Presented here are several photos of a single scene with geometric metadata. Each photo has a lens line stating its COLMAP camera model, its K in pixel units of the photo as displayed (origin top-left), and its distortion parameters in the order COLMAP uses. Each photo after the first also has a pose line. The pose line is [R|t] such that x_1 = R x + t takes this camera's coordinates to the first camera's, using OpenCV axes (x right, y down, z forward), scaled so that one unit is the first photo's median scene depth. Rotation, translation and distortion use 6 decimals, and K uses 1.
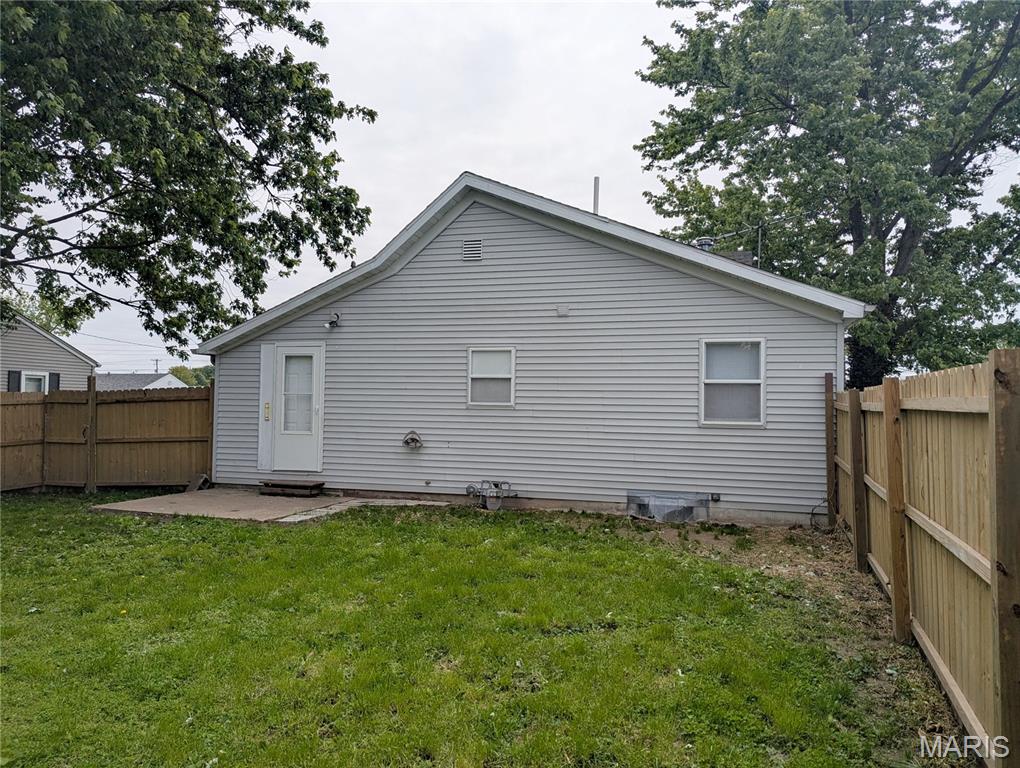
lens RADIAL K [[744.7, 0, 510.0], [0, 744.7, 384.0], [0, 0, 1]] dist [0.023856, -0.002704]
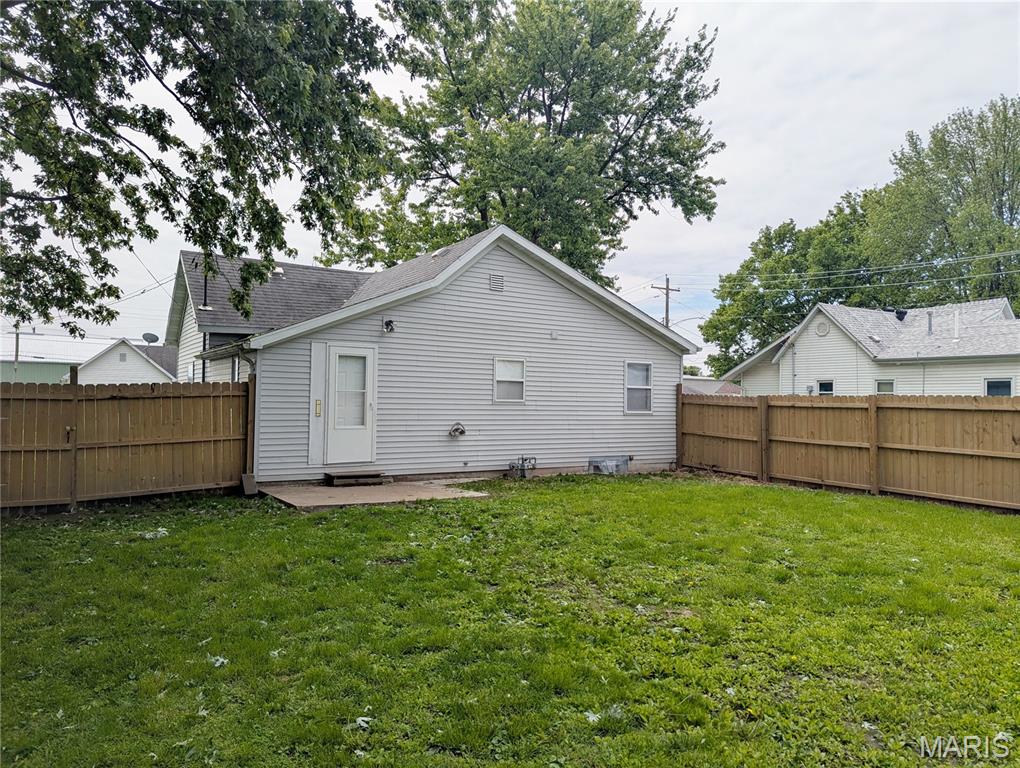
lens RADIAL K [[744.7, 0, 510.0], [0, 744.7, 384.0], [0, 0, 1]] dist [0.023856, -0.002704]
pose [[0.634587, 0.019844, 0.772597, -0.989230], [-0.016135, 0.999793, -0.012427, 0.012798], [-0.772683, -0.004580, 0.634775, 0.144325]]
